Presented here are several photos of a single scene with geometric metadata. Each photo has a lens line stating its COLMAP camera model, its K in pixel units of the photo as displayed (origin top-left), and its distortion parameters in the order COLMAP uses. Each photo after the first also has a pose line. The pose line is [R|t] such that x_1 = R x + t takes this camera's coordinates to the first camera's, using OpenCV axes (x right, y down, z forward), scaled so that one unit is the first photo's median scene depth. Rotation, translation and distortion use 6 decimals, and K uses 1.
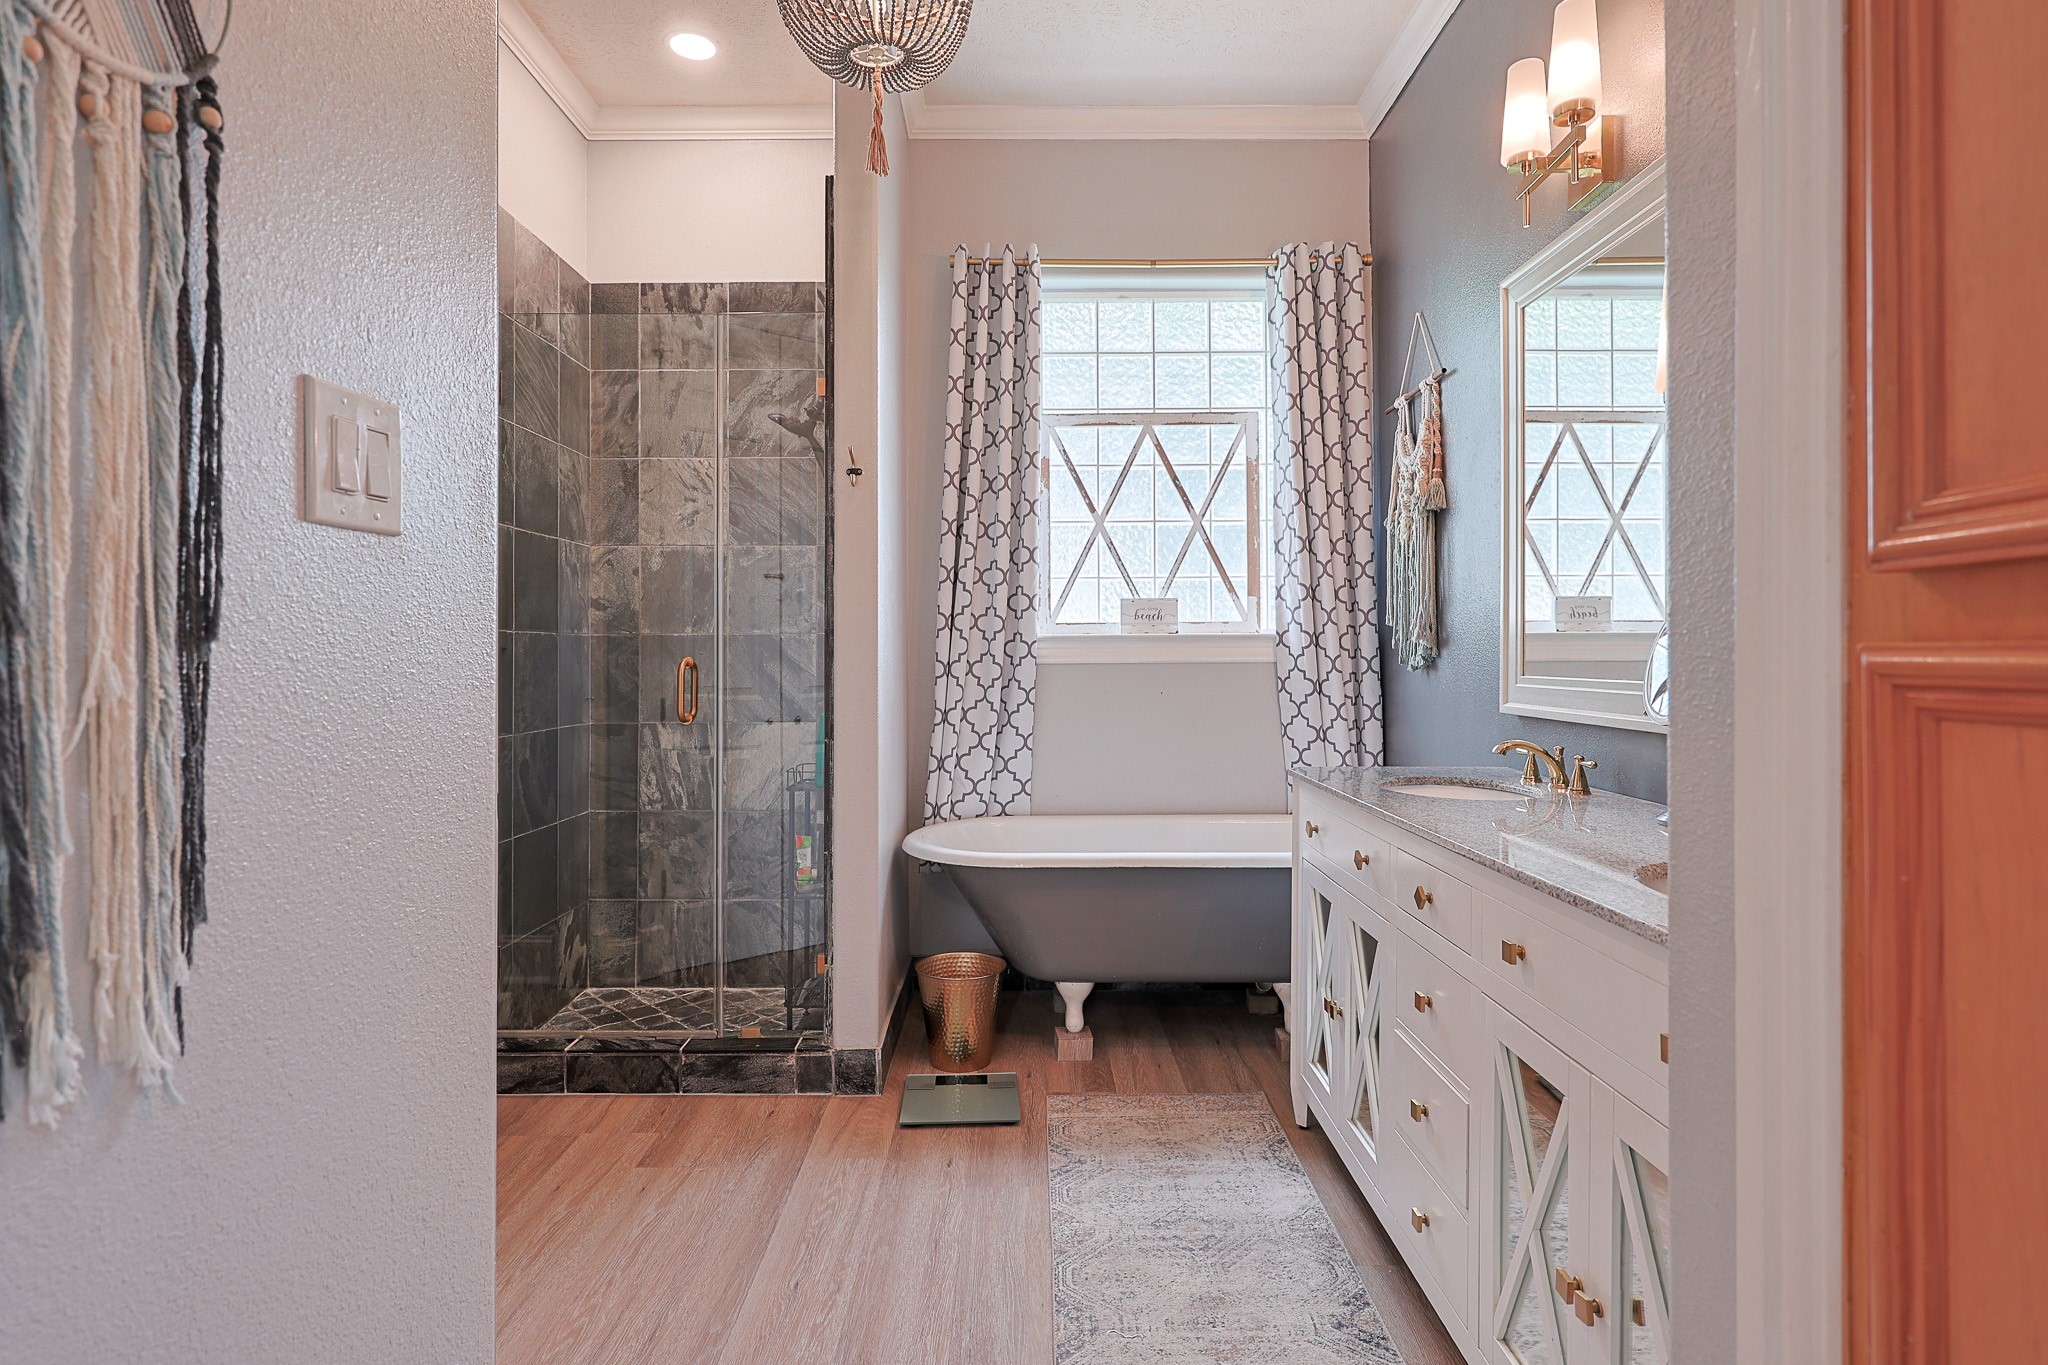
lens RADIAL K [[1086.7, 0, 1018.5], [0, 1086.7, 654.9], [0, 0, 1]] dist [0.002827, 0.000308]
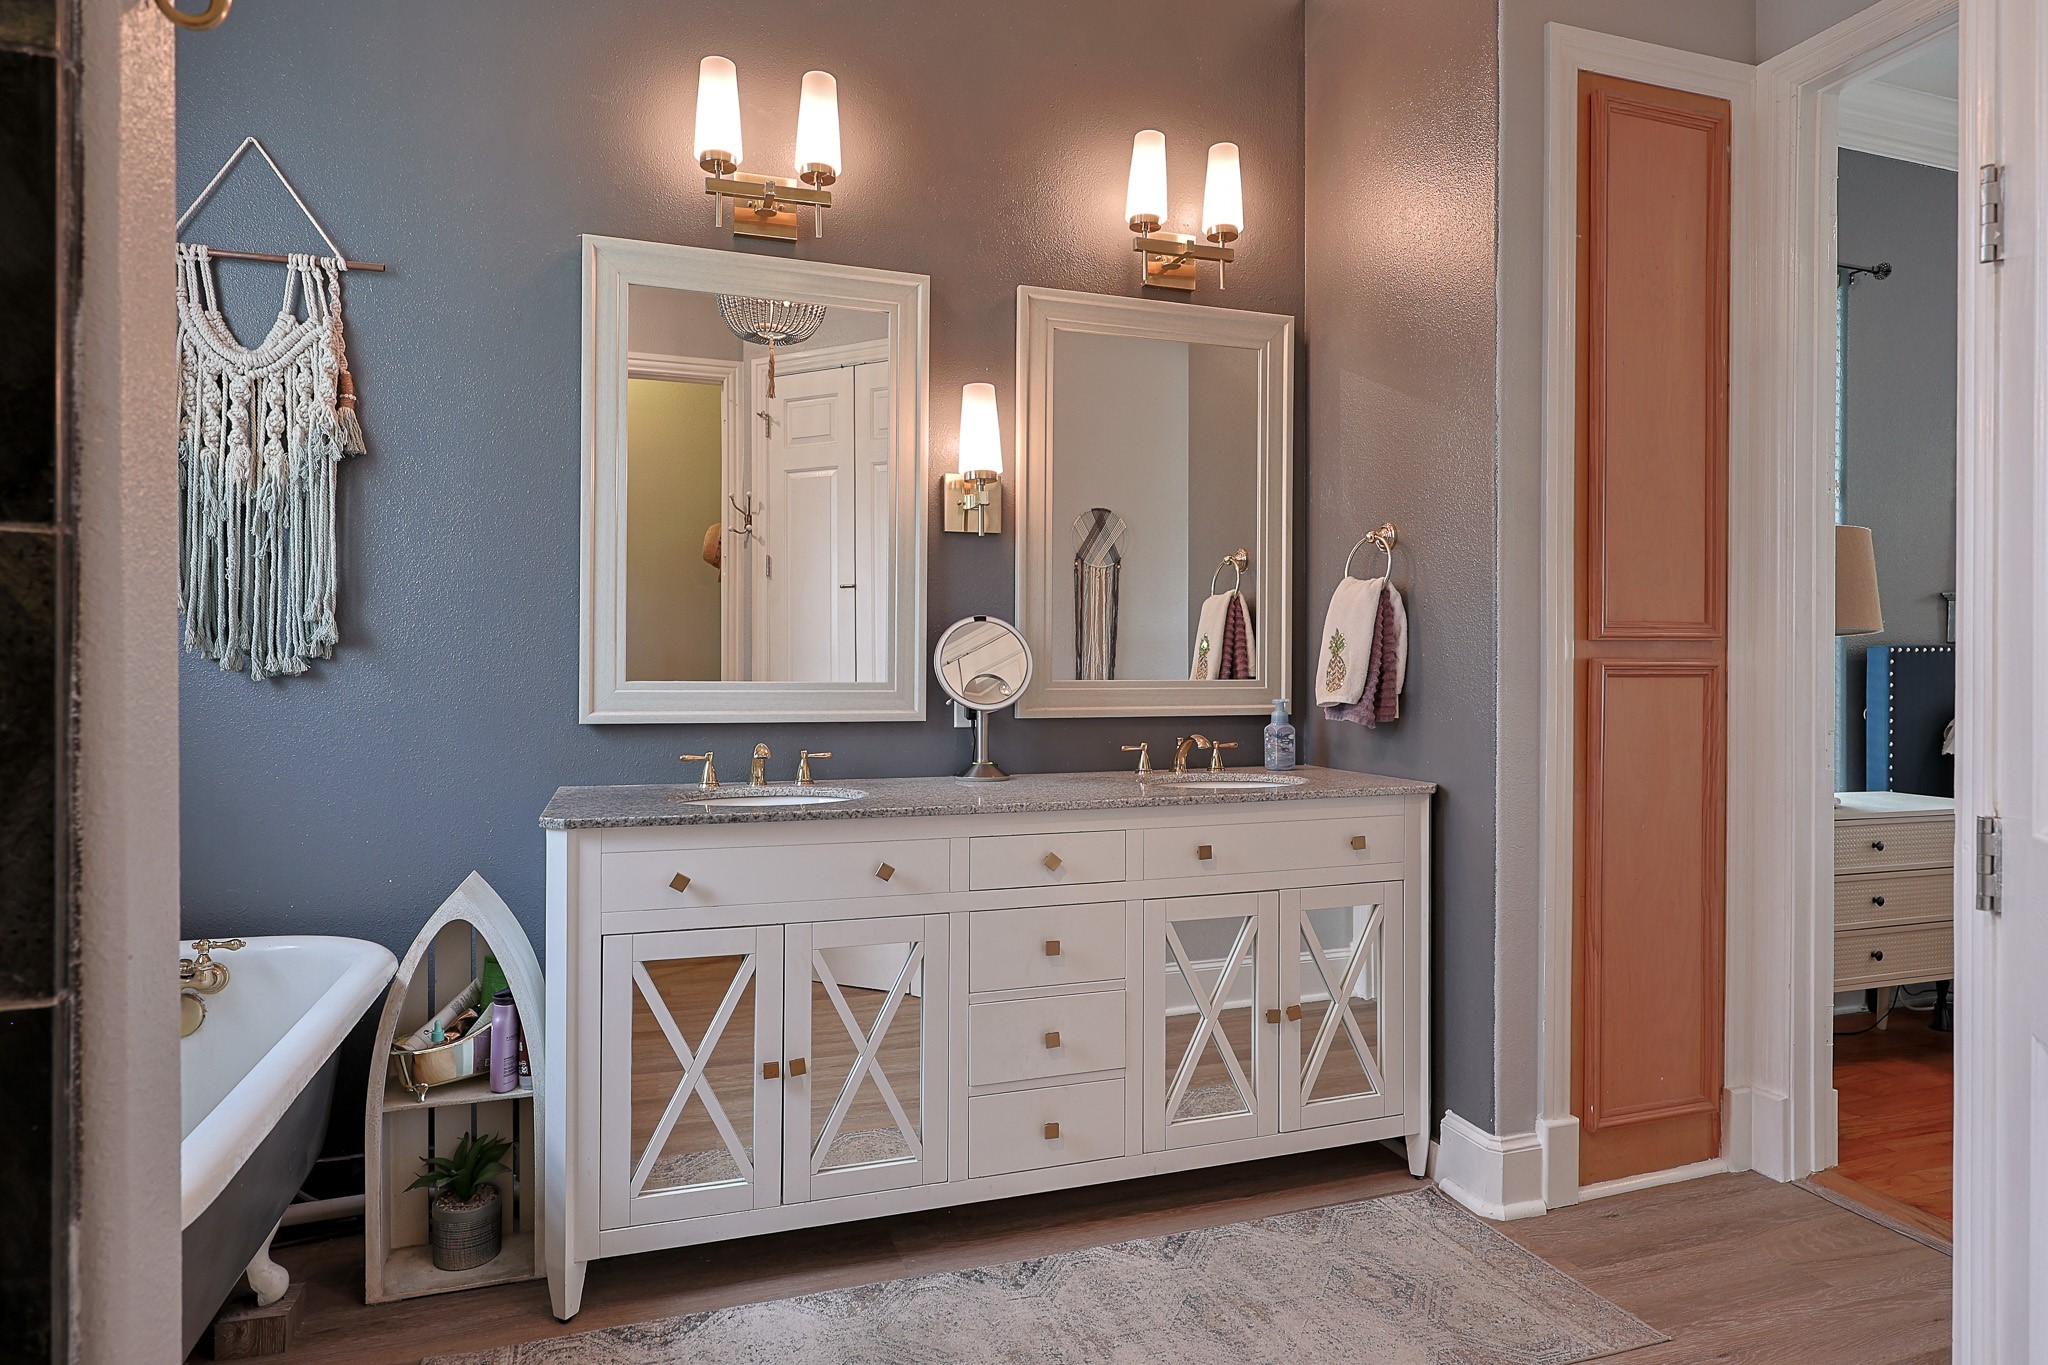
lens RADIAL K [[1086.7, 0, 1032.9], [0, 1086.7, 676.0], [0, 0, 1]] dist [0.002827, 0.000308]
pose [[-0.306321, -0.001384, 0.951927, -0.374058], [-0.003755, 0.999993, 0.000246, 0.009664], [-0.951921, -0.003499, -0.306324, 0.682943]]
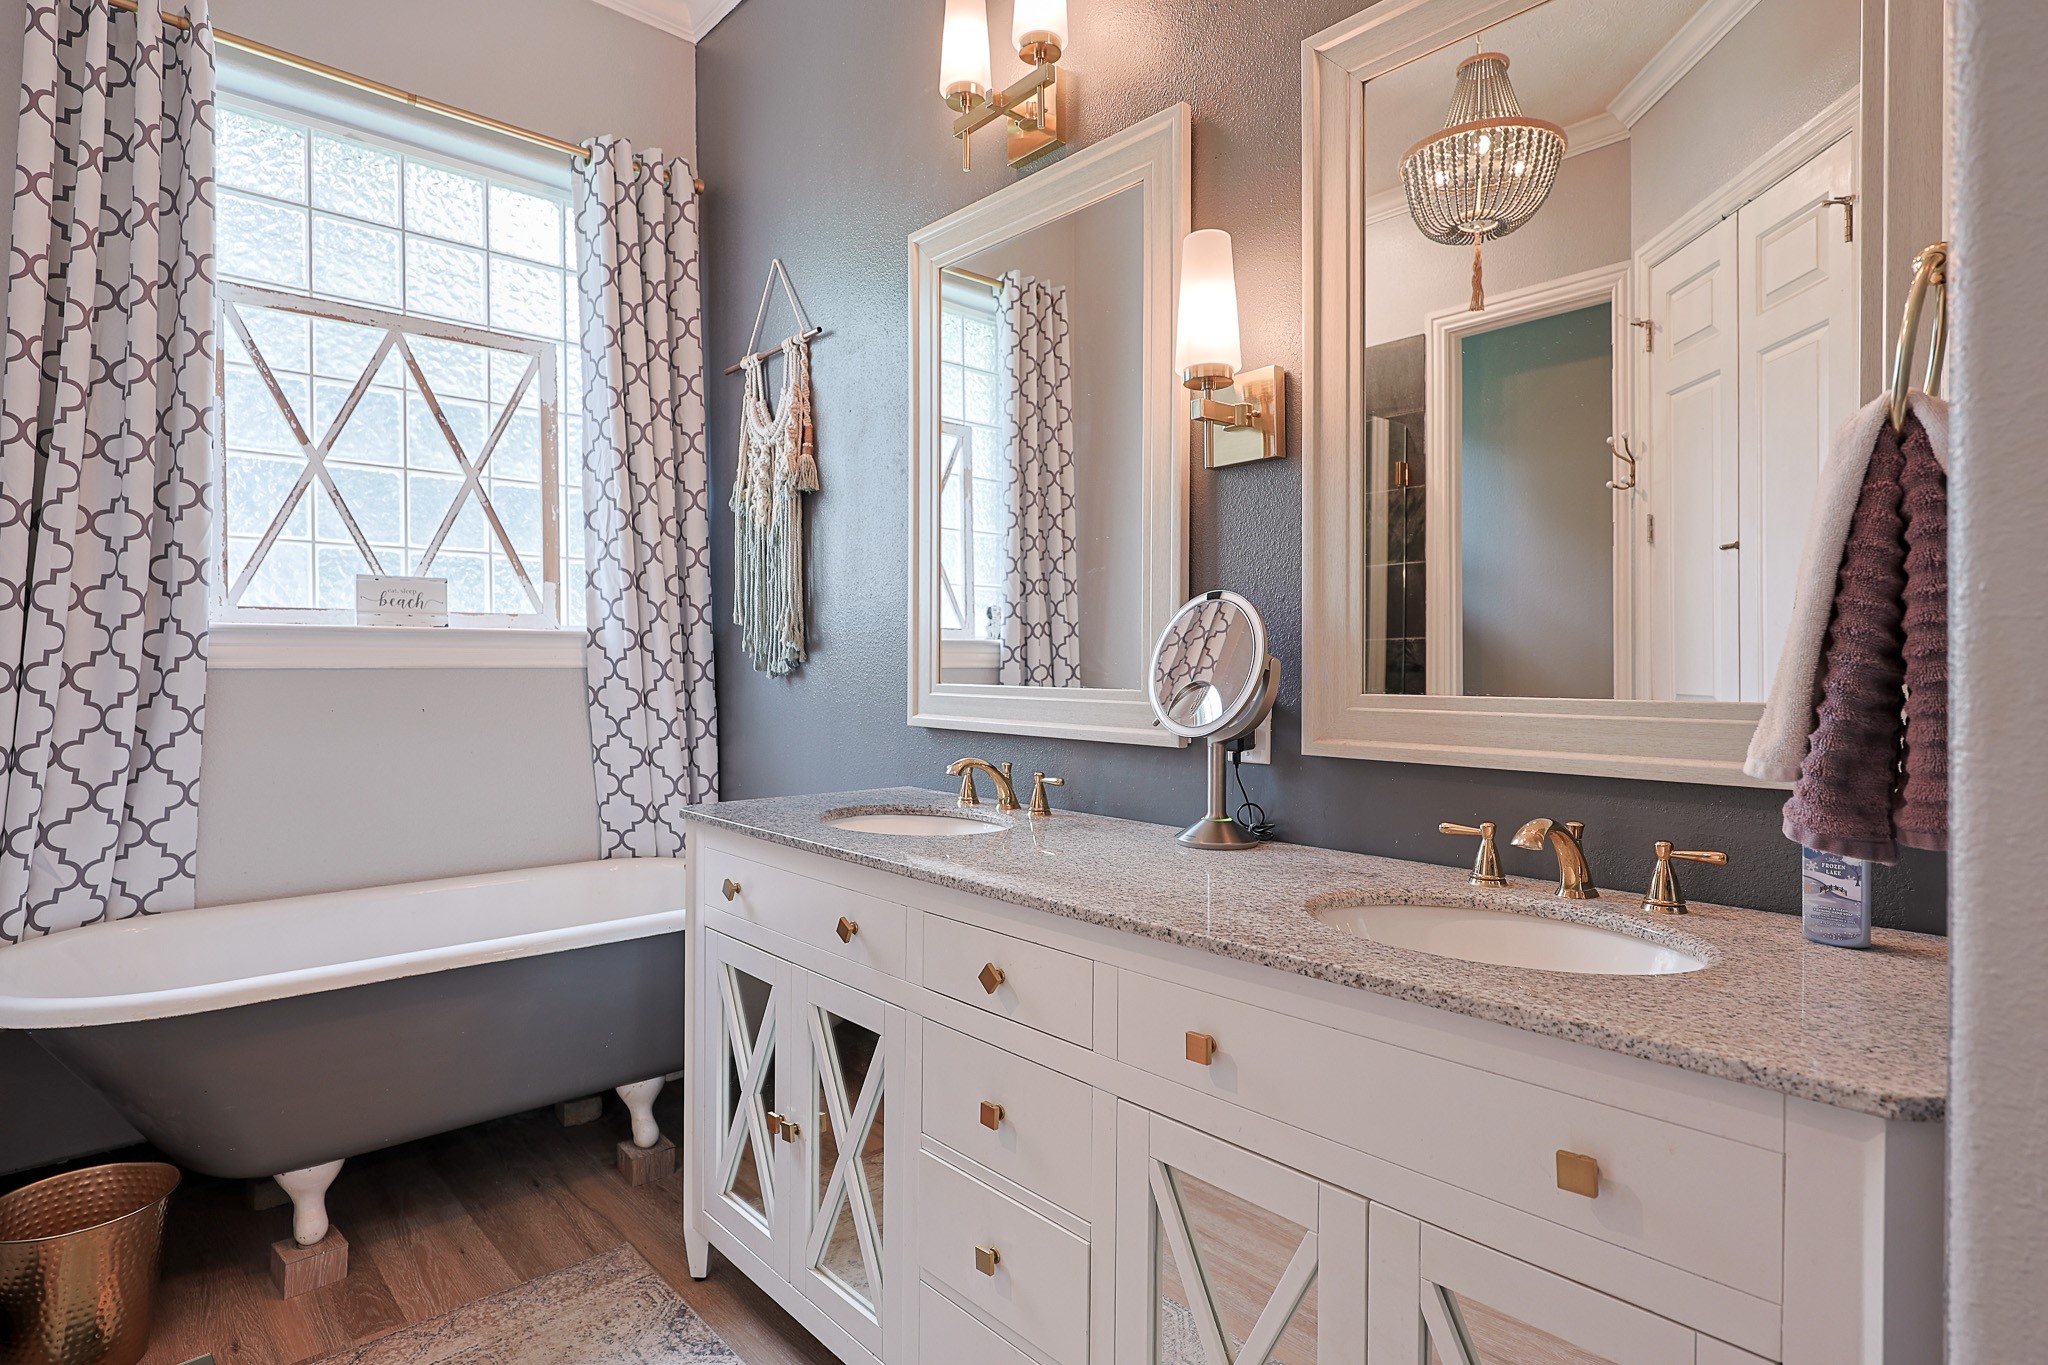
lens RADIAL K [[1086.7, 0, 1017.6], [0, 1086.7, 677.7], [0, 0, 1]] dist [0.002827, 0.000308]
pose [[0.738420, -0.002647, 0.674336, -0.063214], [-0.007157, 0.999905, 0.011762, 0.002617], [-0.674303, -0.013511, 0.738331, 0.215369]]
